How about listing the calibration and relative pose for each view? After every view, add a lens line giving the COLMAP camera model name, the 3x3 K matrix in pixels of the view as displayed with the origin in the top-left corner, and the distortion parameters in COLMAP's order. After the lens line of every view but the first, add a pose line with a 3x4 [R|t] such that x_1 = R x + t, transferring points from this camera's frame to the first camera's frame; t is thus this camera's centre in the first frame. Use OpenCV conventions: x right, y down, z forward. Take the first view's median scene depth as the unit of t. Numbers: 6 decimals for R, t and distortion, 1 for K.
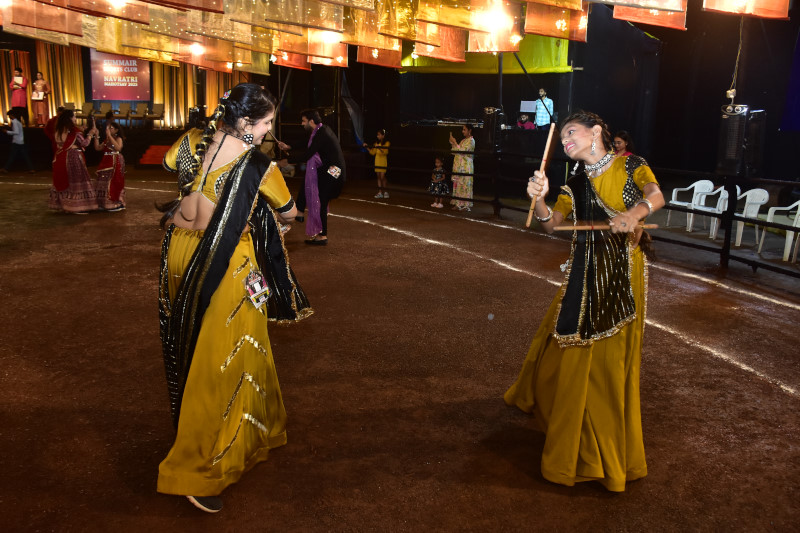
lens RADIAL K [[648.1, 0, 400.0], [0, 648.1, 266.5], [0, 0, 1]] dist [-0.107331, 0.068676]
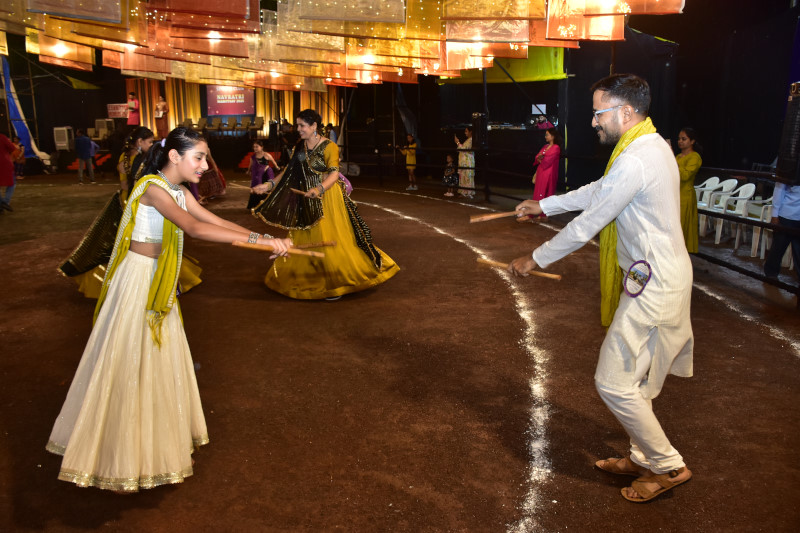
lens RADIAL K [[648.1, 0, 400.0], [0, 648.1, 266.5], [0, 0, 1]] dist [-0.107331, 0.068676]
pose [[0.980958, 0.005250, -0.194147, 0.199684], [-0.006670, 0.999956, -0.006665, 0.048173], [0.194103, 0.007833, 0.980950, -0.200372]]
